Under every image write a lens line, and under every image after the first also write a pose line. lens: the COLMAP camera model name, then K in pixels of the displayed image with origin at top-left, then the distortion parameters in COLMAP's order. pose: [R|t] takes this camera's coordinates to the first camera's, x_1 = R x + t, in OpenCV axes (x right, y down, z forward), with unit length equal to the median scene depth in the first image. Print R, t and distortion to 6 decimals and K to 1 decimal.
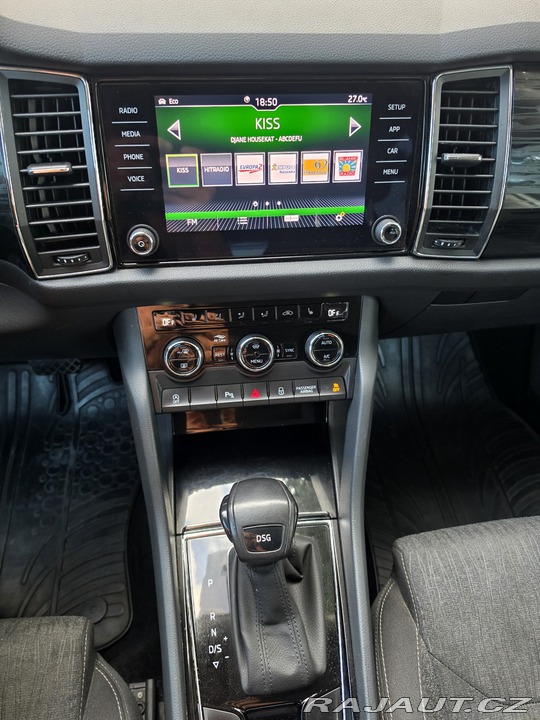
lens RADIAL K [[557.4, 0, 275.5], [0, 557.4, 366.2], [0, 0, 1]] dist [0.040620, -0.053827]
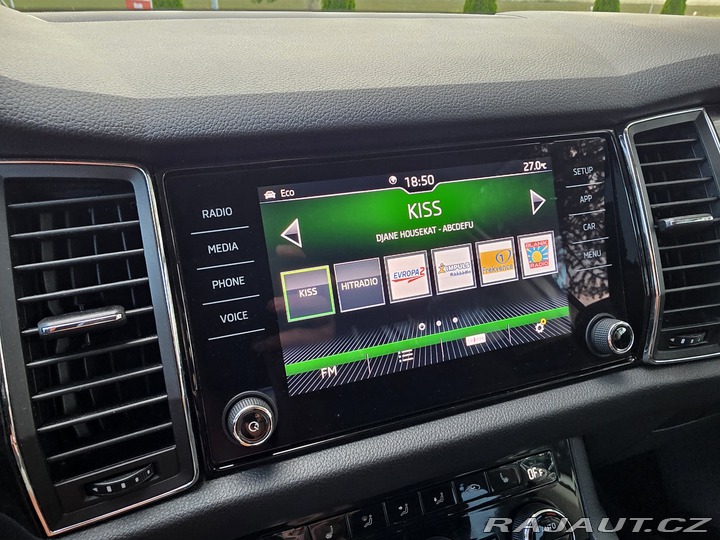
lens RADIAL K [[557.4, 0, 369.9], [0, 557.4, 278.2], [0, 0, 1]] dist [0.040620, -0.053827]
pose [[0.971421, -0.140843, 0.191060, -0.214821], [0.203282, 0.909215, -0.363323, -0.127881], [-0.122544, 0.391779, 0.911862, 0.427329]]
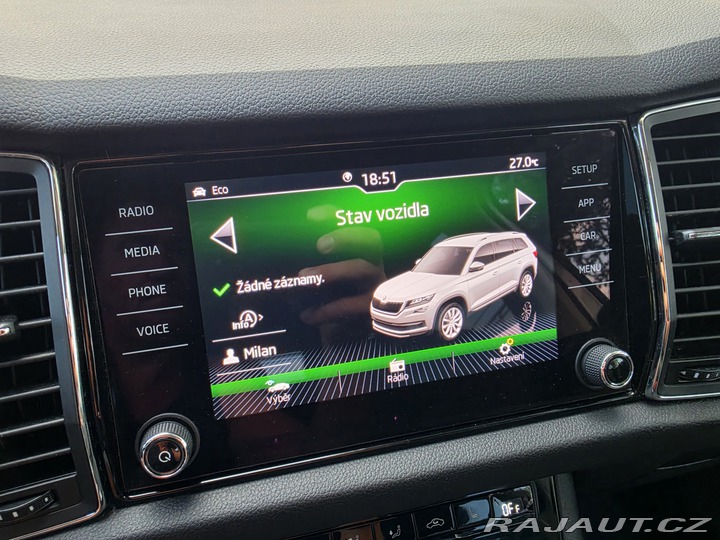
lens RADIAL K [[557.4, 0, 344.8], [0, 557.4, 278.9], [0, 0, 1]] dist [0.040620, -0.053827]
pose [[0.990710, -0.104676, 0.086814, -0.111094], [0.128178, 0.932032, -0.338949, -0.177157], [-0.045434, 0.346927, 0.936791, 0.482054]]
